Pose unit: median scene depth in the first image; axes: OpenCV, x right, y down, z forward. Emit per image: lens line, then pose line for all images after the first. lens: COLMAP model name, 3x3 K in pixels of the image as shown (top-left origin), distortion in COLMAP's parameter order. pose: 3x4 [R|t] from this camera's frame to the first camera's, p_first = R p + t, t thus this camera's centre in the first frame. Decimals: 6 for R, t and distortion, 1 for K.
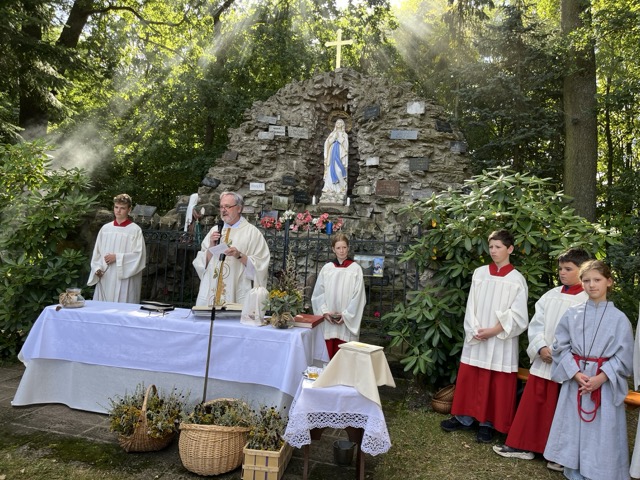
lens RADIAL K [[478.0, 0, 321.8], [0, 478.0, 236.7], [0, 0, 1]] dist [0.054315, -0.078158]
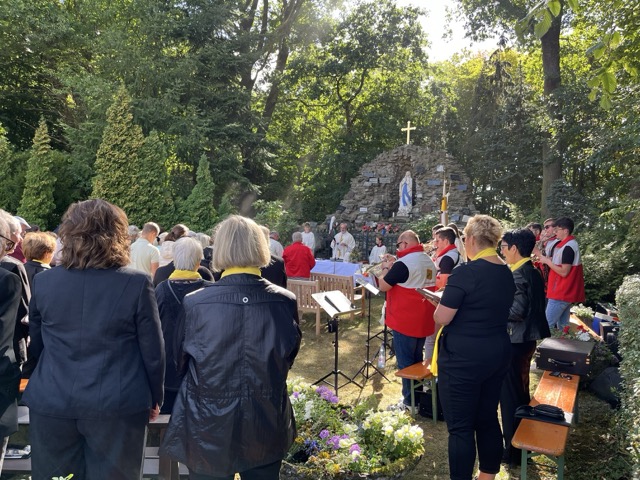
lens RADIAL K [[478.0, 0, 323.0], [0, 478.0, 239.9], [0, 0, 1]] dist [0.054315, -0.078158]
pose [[0.953869, -0.005471, -0.300175, 0.722140], [0.014763, 0.999479, 0.028695, -0.084762], [0.299862, -0.031803, 0.953452, -2.310362]]
